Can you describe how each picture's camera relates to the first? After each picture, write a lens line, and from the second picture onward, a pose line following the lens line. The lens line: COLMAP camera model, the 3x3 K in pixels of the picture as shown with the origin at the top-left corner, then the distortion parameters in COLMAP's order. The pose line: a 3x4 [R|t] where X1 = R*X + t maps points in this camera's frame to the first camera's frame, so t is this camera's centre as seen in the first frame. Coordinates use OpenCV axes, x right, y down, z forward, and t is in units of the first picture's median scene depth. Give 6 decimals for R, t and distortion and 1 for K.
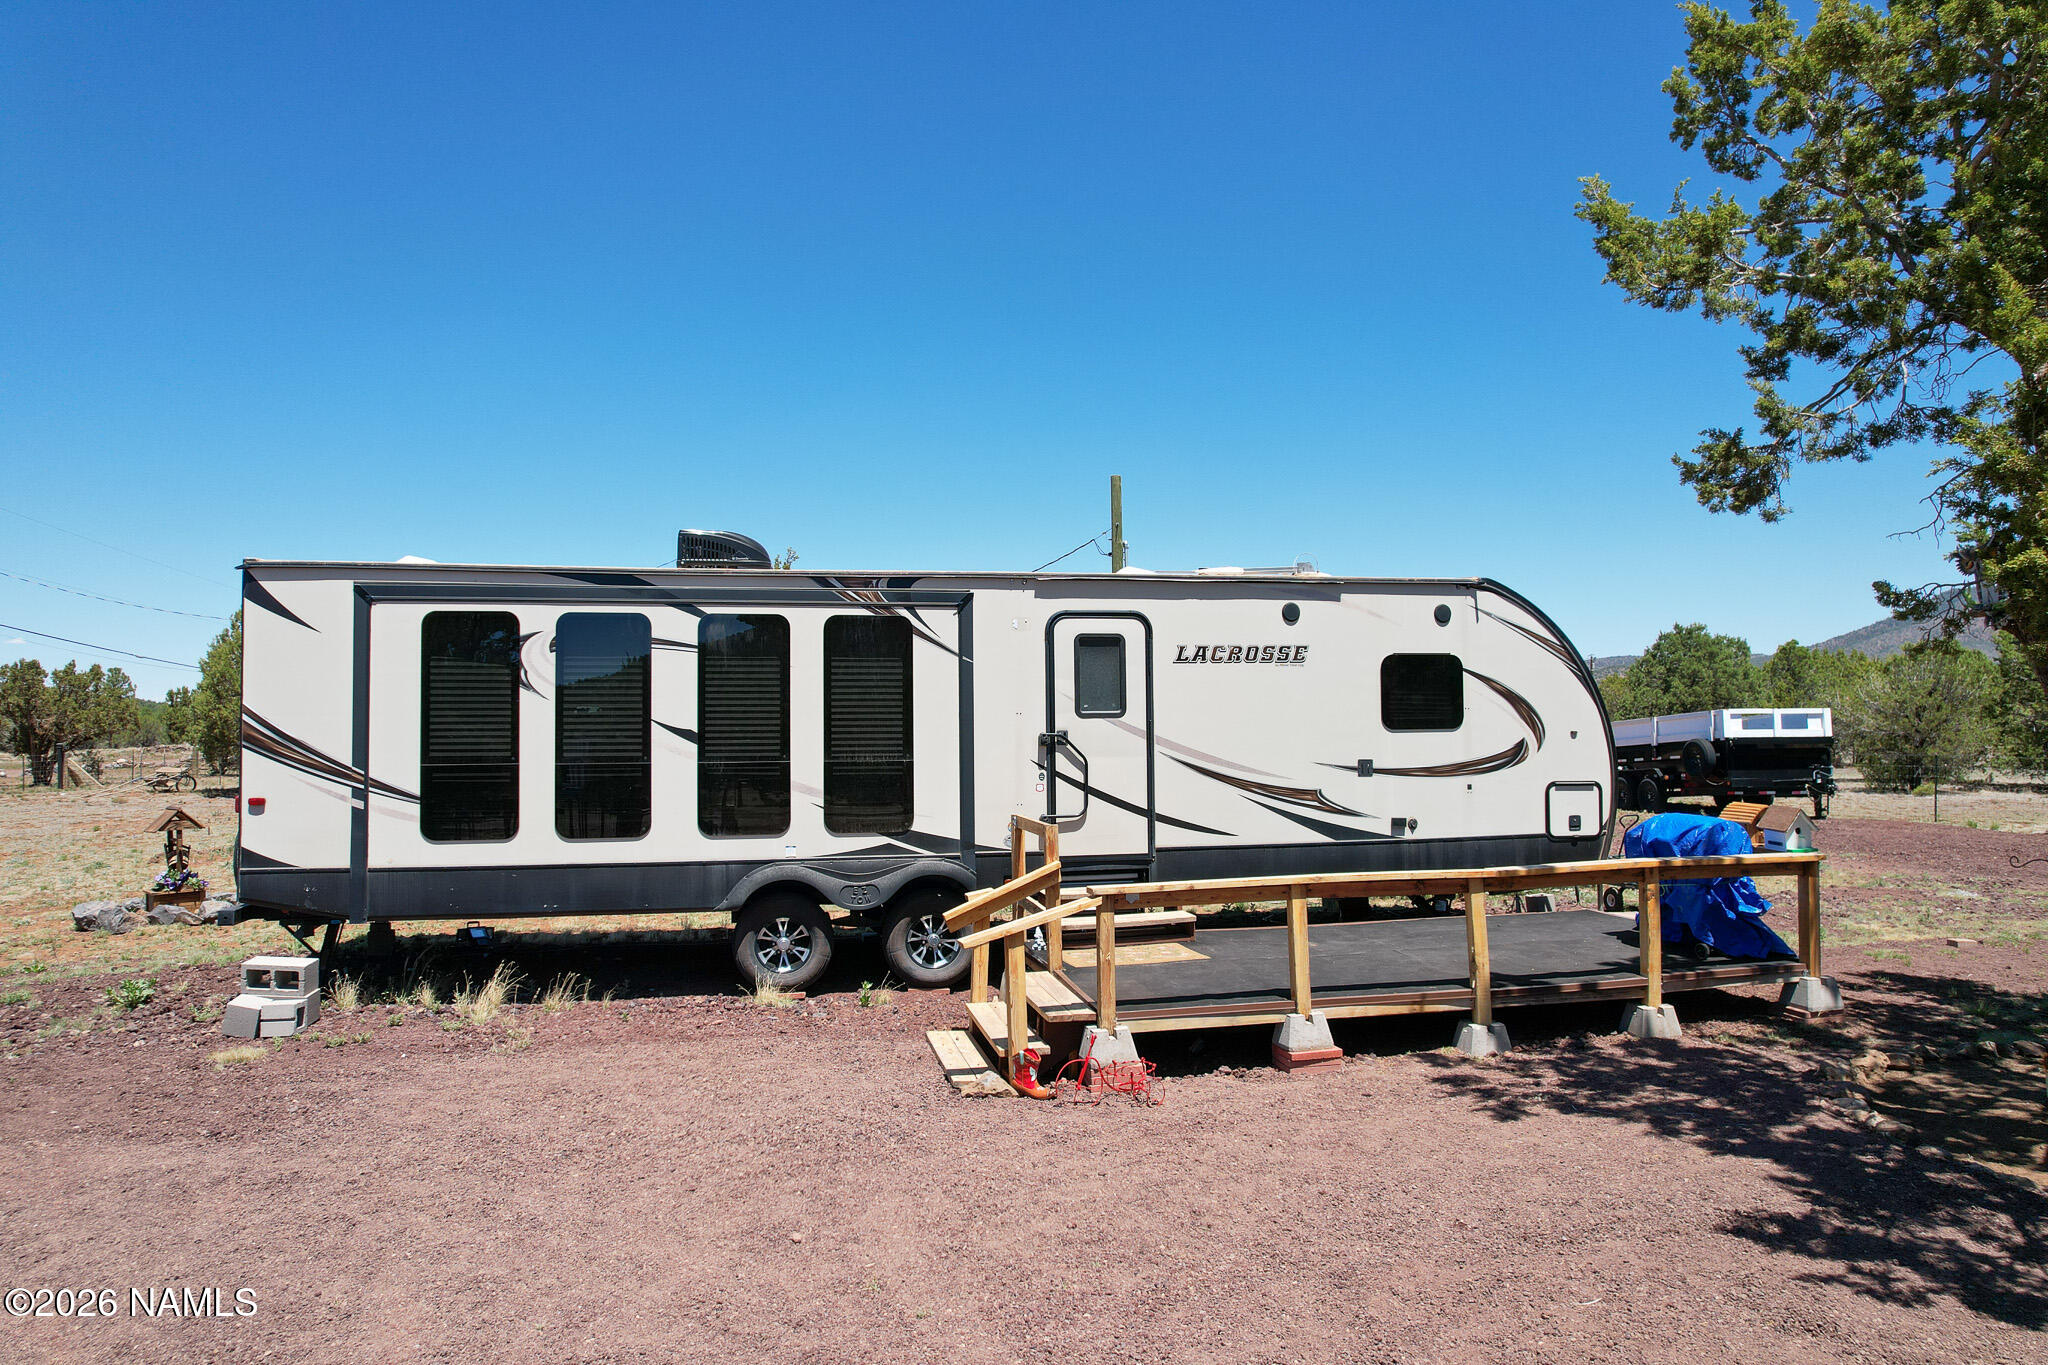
lens RADIAL K [[1311.6, 0, 1026.1], [0, 1311.6, 685.5], [0, 0, 1]] dist [-0.040164, 0.028462]
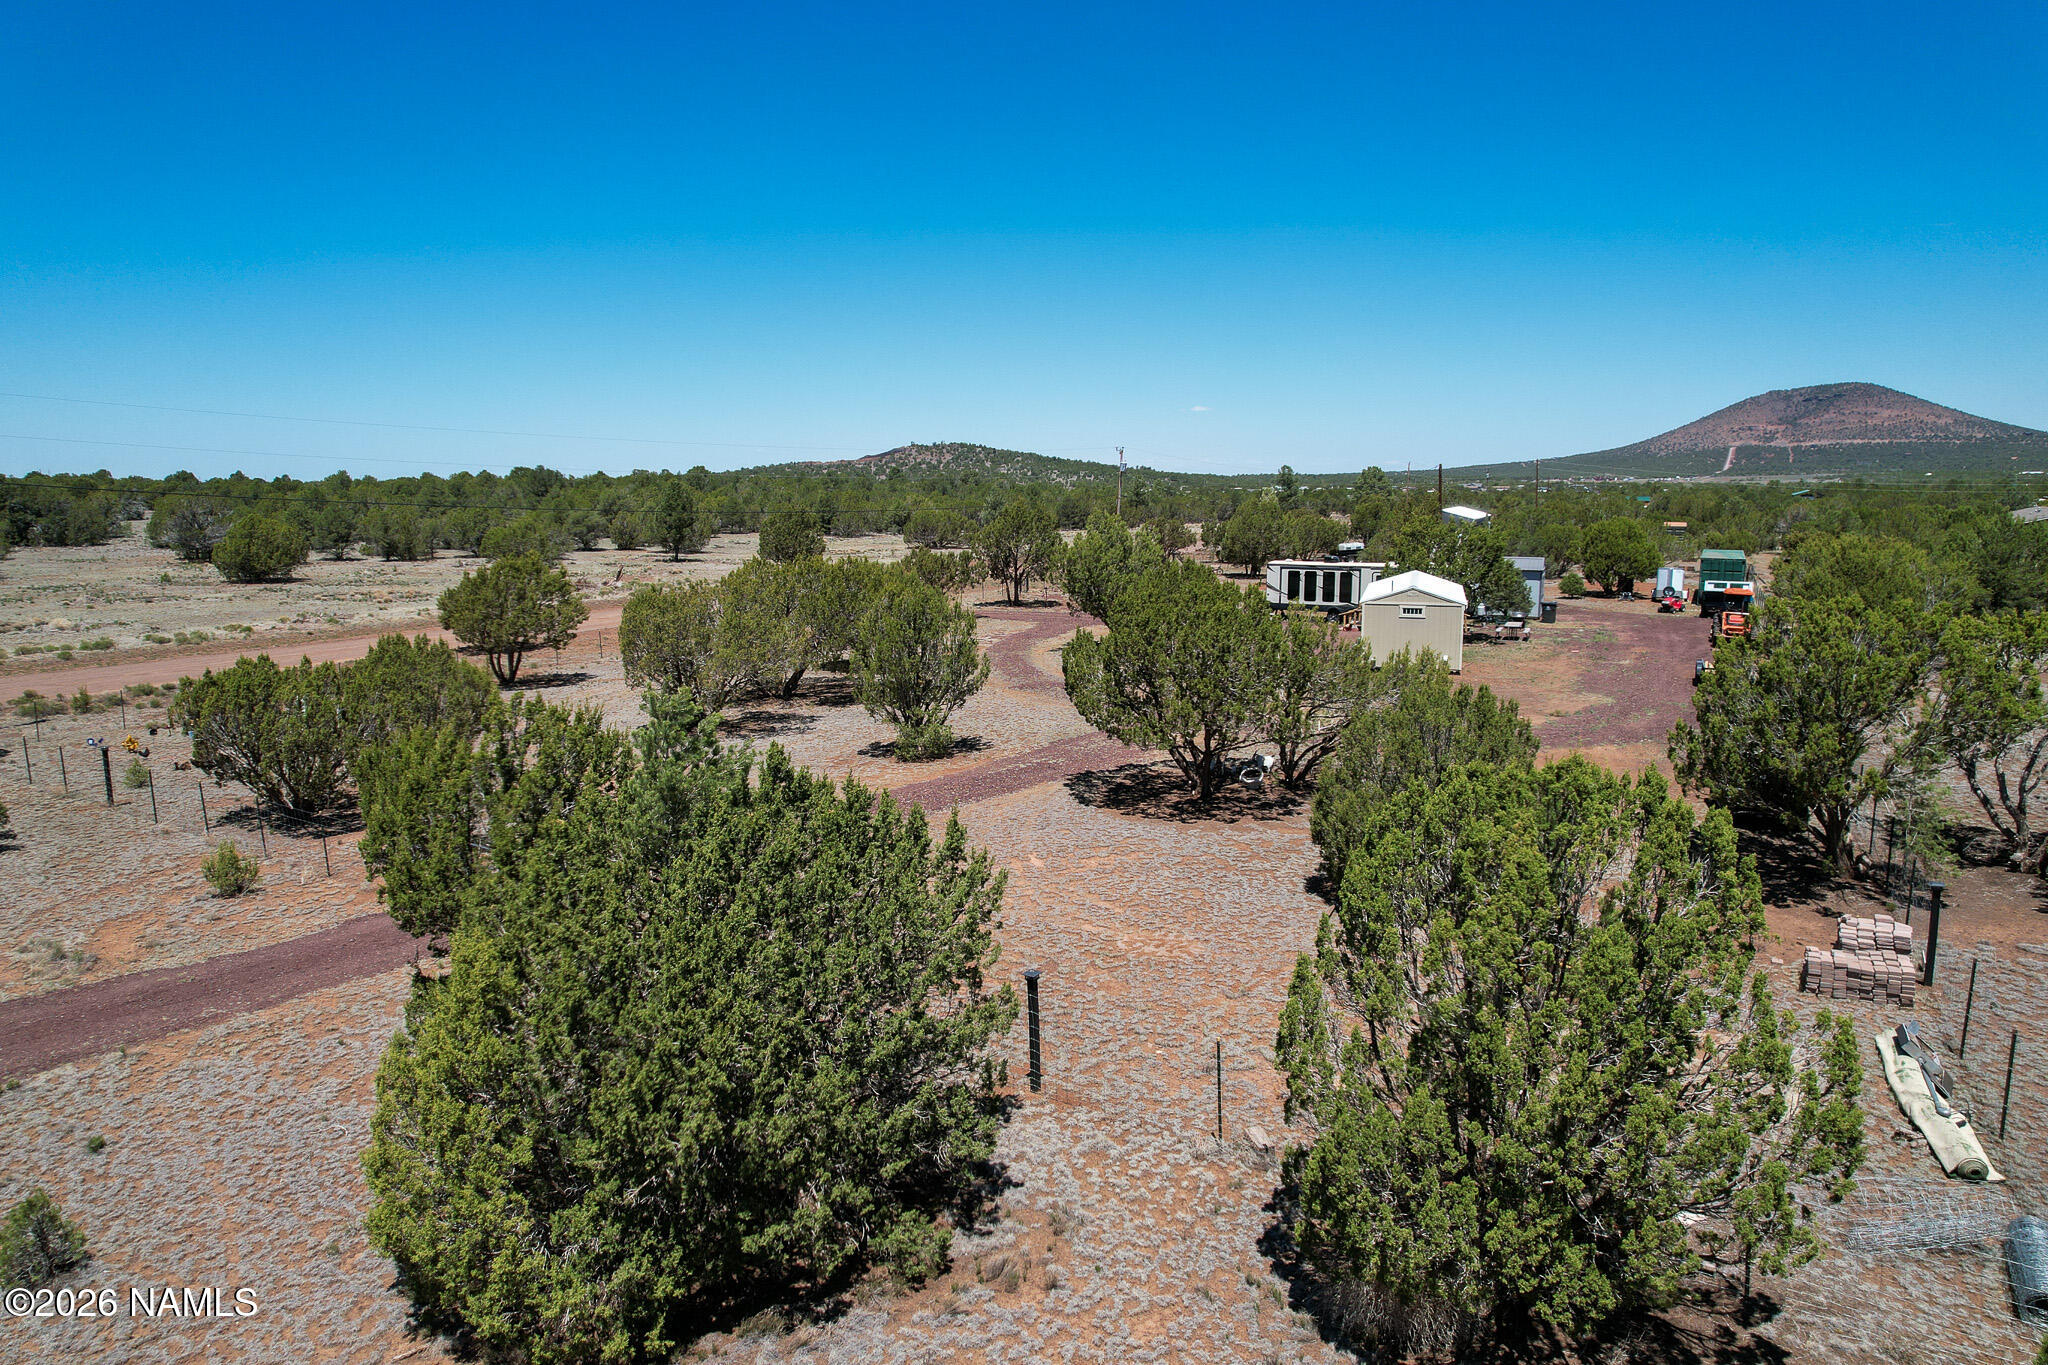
lens RADIAL K [[1311.6, 0, 1025.2], [0, 1311.6, 679.7], [0, 0, 1]] dist [-0.040164, 0.028462]
pose [[0.818006, 0.099401, -0.566555, 2.601912], [0.006376, 0.983328, 0.181728, -0.802956], [0.575174, -0.152267, 0.803735, -5.958672]]
